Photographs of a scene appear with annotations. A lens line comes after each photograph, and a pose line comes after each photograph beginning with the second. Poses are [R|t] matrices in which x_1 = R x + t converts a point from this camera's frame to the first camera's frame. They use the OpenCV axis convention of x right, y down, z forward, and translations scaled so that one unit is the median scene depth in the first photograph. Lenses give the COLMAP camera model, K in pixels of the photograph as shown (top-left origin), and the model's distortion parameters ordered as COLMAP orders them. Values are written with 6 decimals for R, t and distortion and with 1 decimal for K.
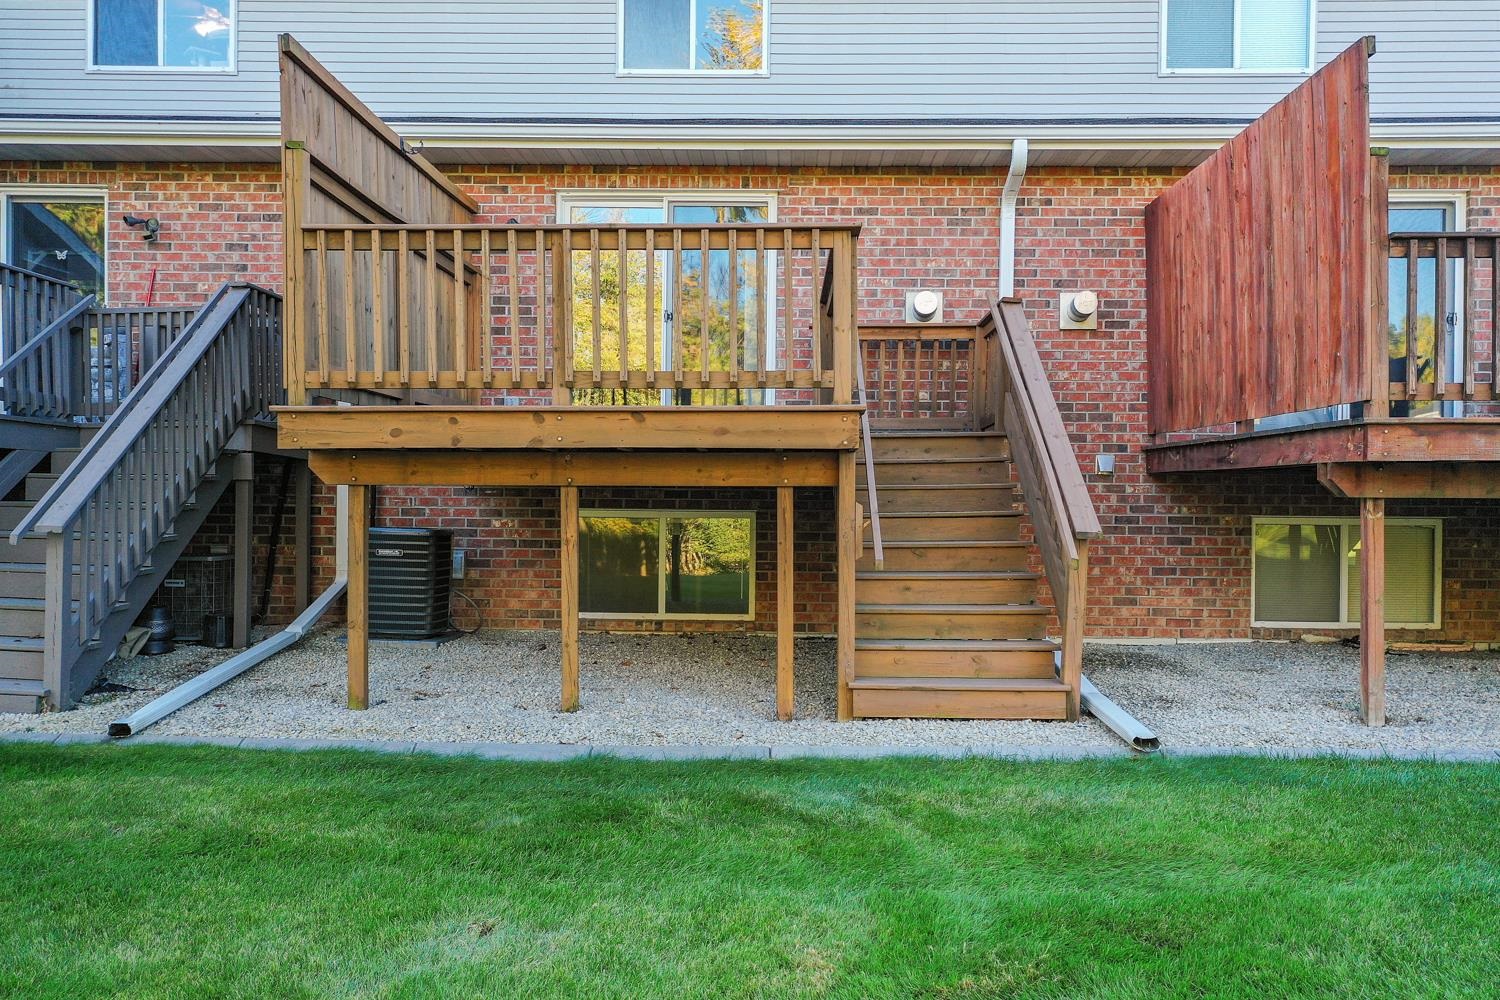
lens RADIAL K [[1190.9, 0, 750.0], [0, 1190.9, 500.0], [0, 0, 1]] dist [0.006815, 0.002071]
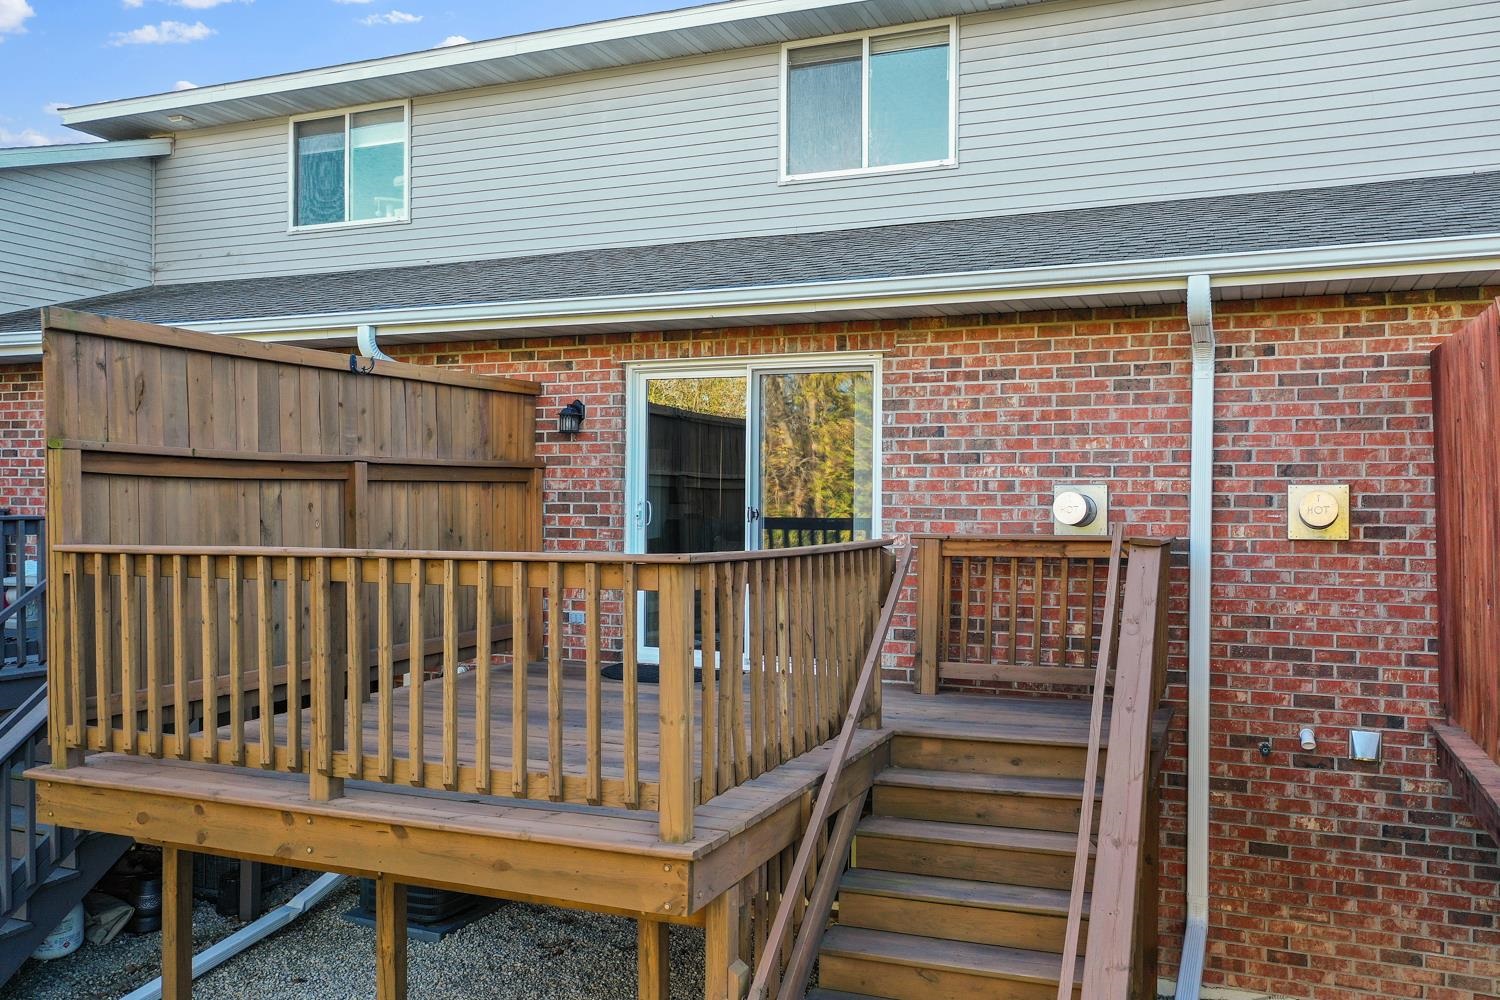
lens RADIAL K [[1179.2, 0, 751.1], [0, 1179.2, 505.1], [0, 0, 1]] dist [-0.000072, 0.002129]
pose [[0.933533, -0.003632, -0.358474, 0.215690], [0.002609, 0.999991, -0.003336, -0.160998], [0.358483, 0.002179, 0.933534, 0.272211]]
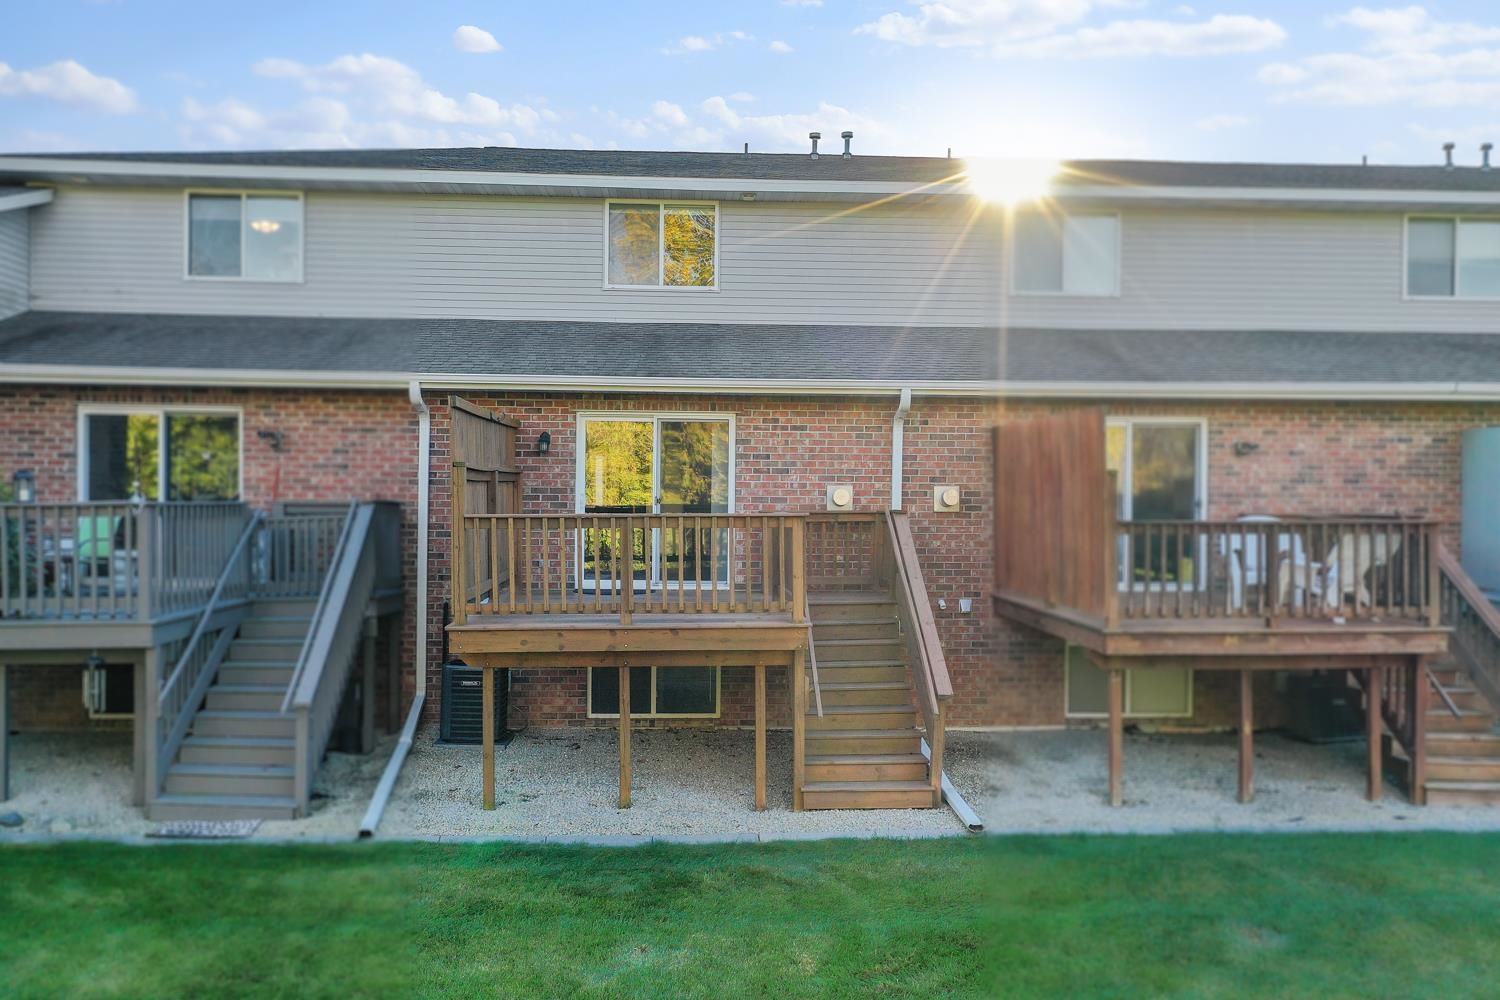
lens RADIAL K [[1179.7, 0, 740.7], [0, 1179.7, 511.8], [0, 0, 1]] dist [0.010666, 0.001792]
pose [[0.997028, -0.004514, 0.076907, -0.079601], [0.003913, 0.999961, 0.007961, -0.155099], [-0.076940, -0.007636, 0.997006, -0.391581]]
